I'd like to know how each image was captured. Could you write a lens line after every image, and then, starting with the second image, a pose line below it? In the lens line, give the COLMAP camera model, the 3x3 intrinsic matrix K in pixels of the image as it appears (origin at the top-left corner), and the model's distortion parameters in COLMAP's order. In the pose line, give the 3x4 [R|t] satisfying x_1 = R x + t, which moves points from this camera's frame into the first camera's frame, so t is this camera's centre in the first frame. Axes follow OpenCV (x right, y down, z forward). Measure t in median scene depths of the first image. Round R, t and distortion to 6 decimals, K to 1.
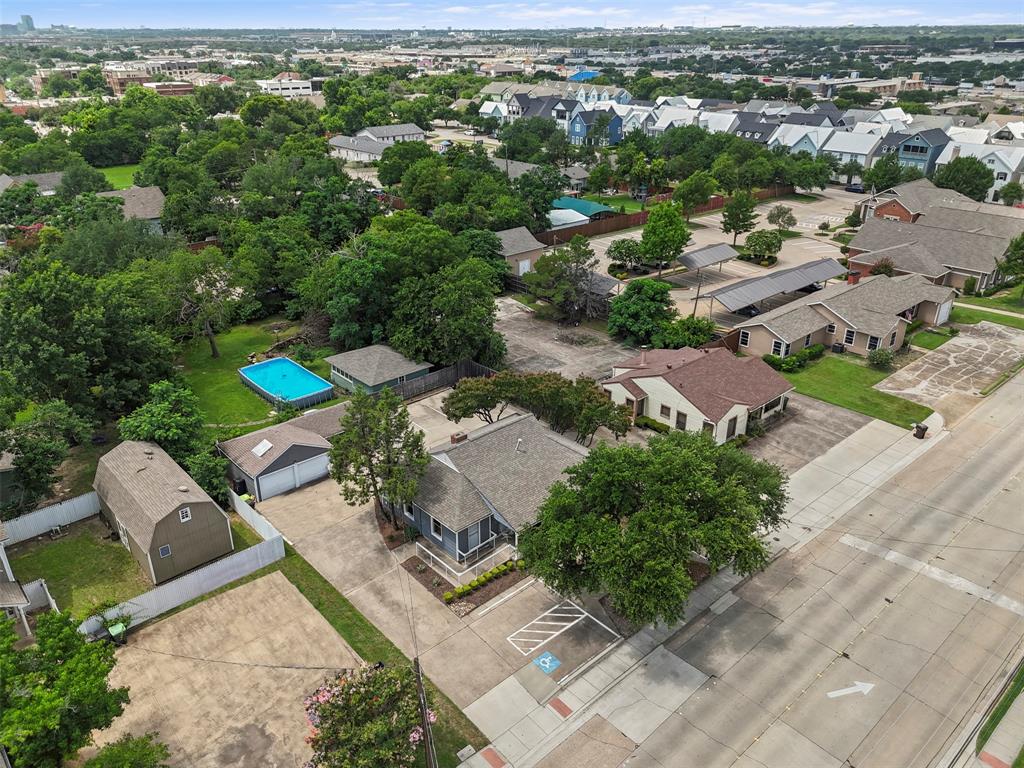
lens RADIAL K [[759.6, 0, 512.0], [0, 759.6, 384.0], [0, 0, 1]] dist [0.068938, -0.059639]
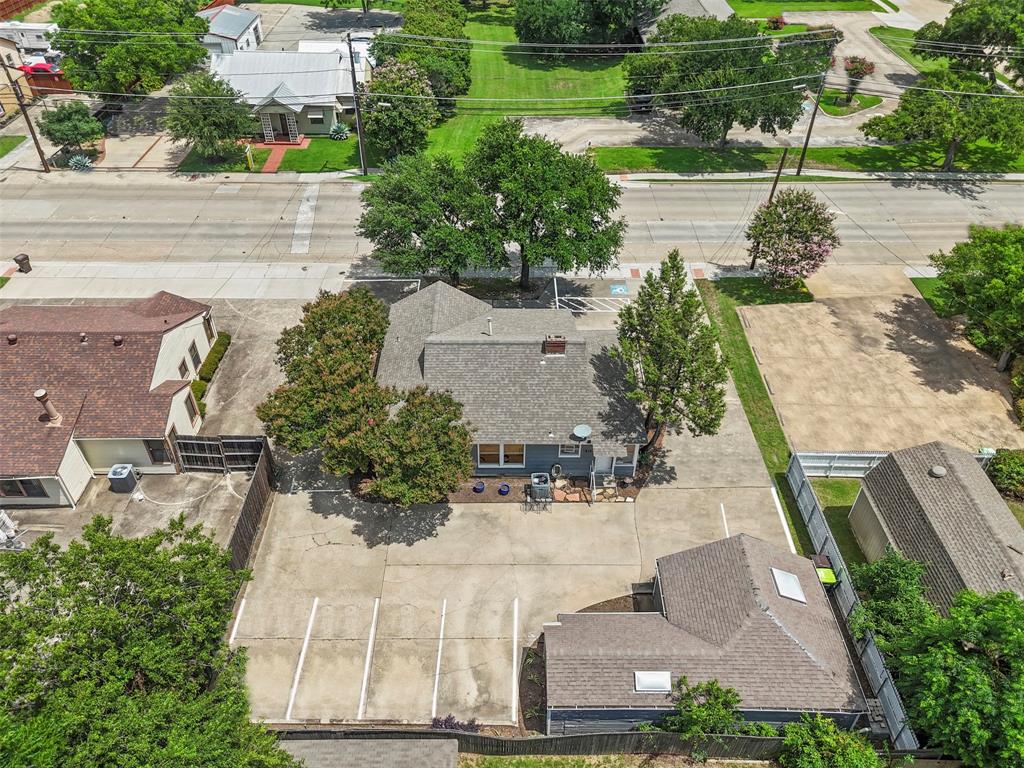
lens RADIAL K [[759.6, 0, 512.0], [0, 759.6, 384.0], [0, 0, 1]] dist [0.068938, -0.059639]
pose [[-0.744074, -0.427747, 0.513211, -0.319473], [0.279213, 0.498773, 0.820528, -0.381631], [-0.606954, 0.753829, -0.251691, 0.916061]]
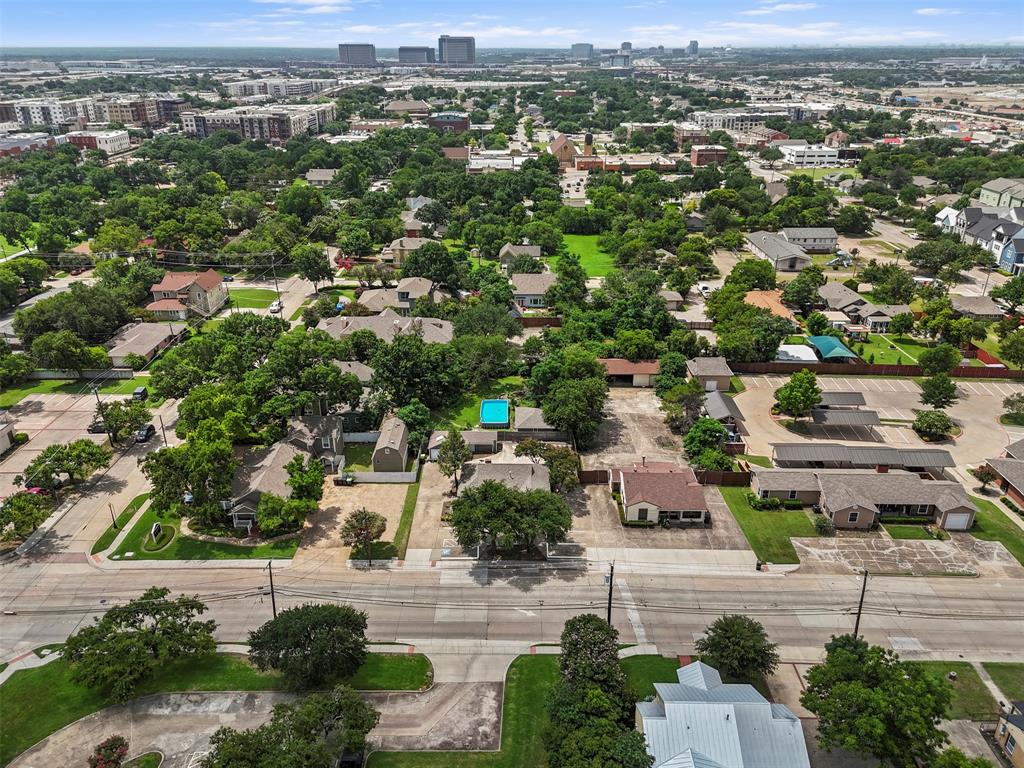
lens RADIAL K [[769.3, 0, 513.6], [0, 769.3, 380.0], [0, 0, 1]] dist [0.094989, -0.098268]
pose [[0.738084, 0.274046, -0.616547, 0.961416], [-0.287671, 0.954396, 0.079837, -0.261946], [0.610309, 0.118436, 0.783260, -0.547175]]
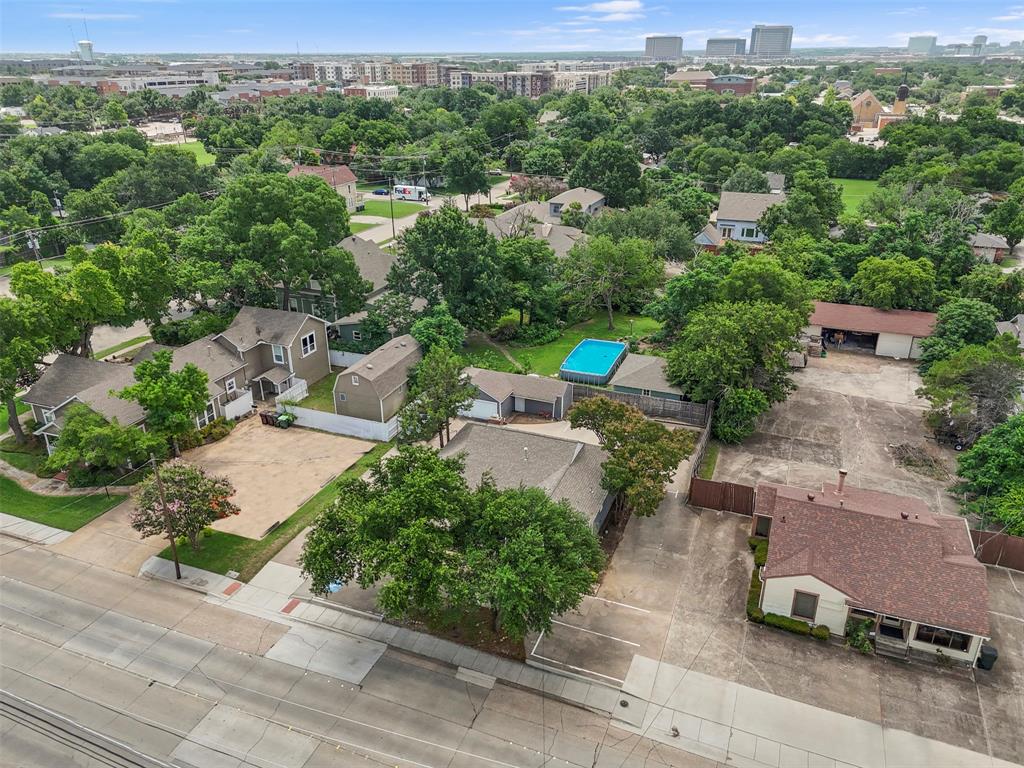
lens RADIAL K [[759.6, 0, 512.0], [0, 759.6, 384.0], [0, 0, 1]] dist [0.068938, -0.059639]
pose [[0.439645, 0.361542, -0.822192, 0.604556], [-0.376895, 0.905174, 0.196497, -0.148021], [0.815269, 0.223491, 0.534218, 0.311375]]
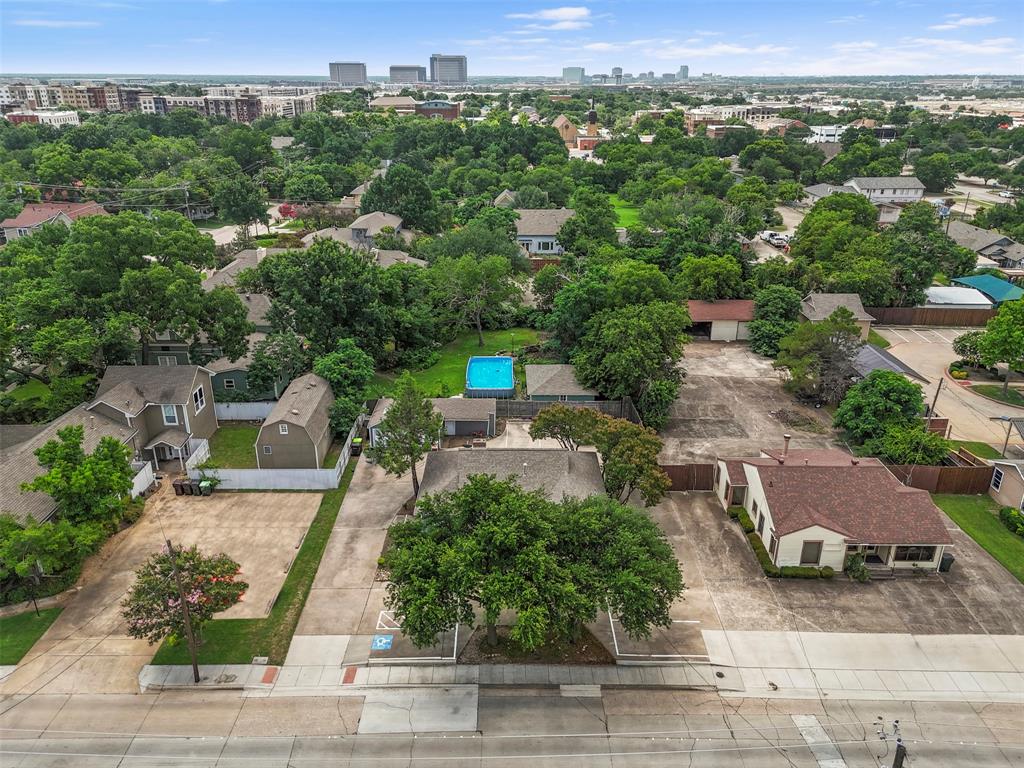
lens RADIAL K [[759.6, 0, 512.0], [0, 759.6, 384.0], [0, 0, 1]] dist [0.068938, -0.059639]
pose [[0.743964, 0.255500, -0.617444, 0.454031], [-0.286683, 0.956696, 0.050457, -0.058324], [0.603598, 0.139473, 0.784995, 0.117809]]
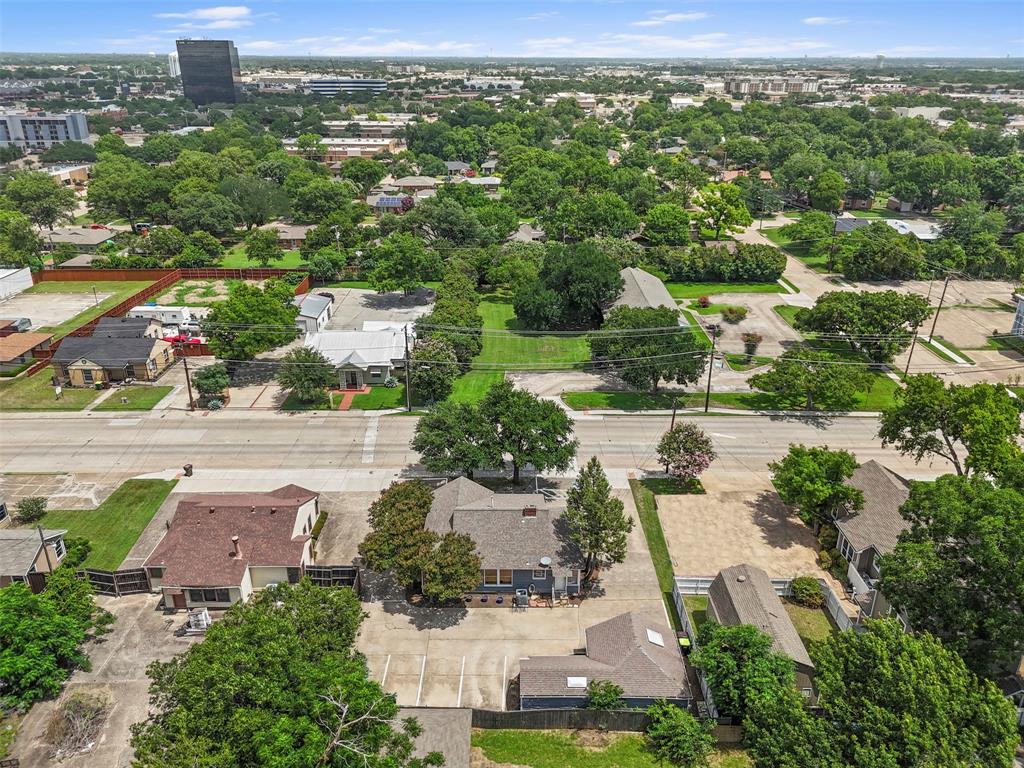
lens RADIAL K [[759.6, 0, 512.0], [0, 759.6, 384.0], [0, 0, 1]] dist [0.068938, -0.059639]
pose [[-0.738682, -0.262443, 0.620864, -0.568835], [0.285274, 0.712810, 0.640719, -0.650697], [-0.610710, 0.650404, -0.451672, 1.070378]]
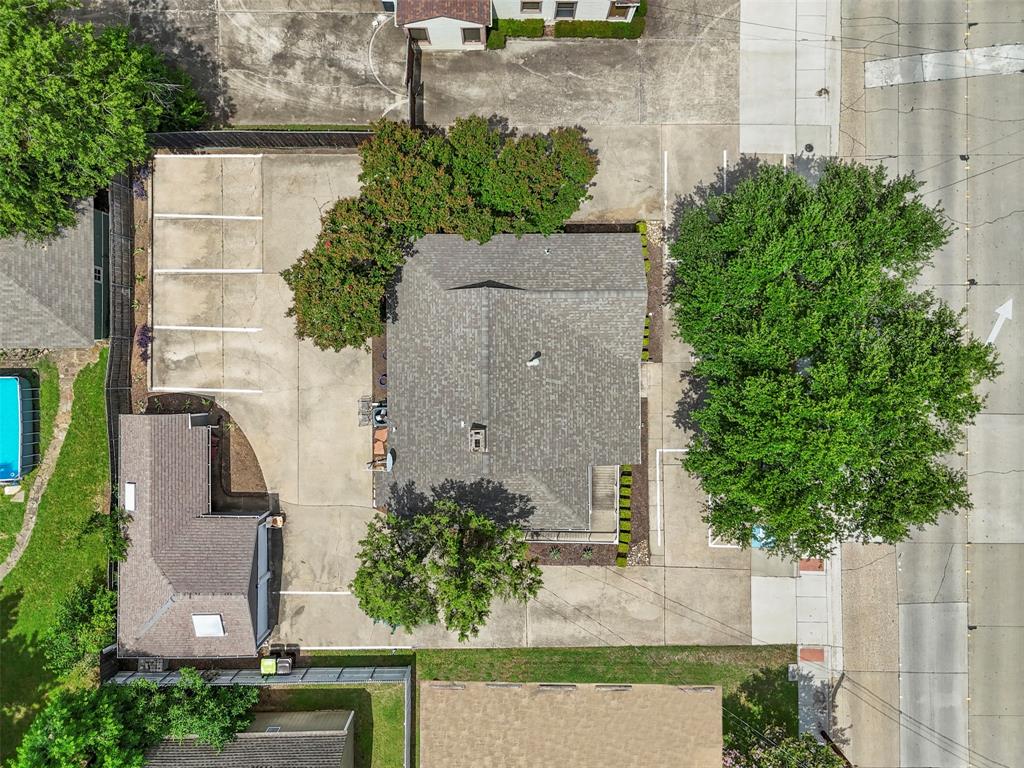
lens RADIAL K [[759.6, 0, 512.0], [0, 759.6, 384.0], [0, 0, 1]] dist [0.068938, -0.059639]
pose [[0.670481, -0.741918, 0.003653, -0.014781], [0.304187, 0.279382, 0.910723, -0.369568], [-0.676702, -0.609511, 0.413002, 0.553932]]
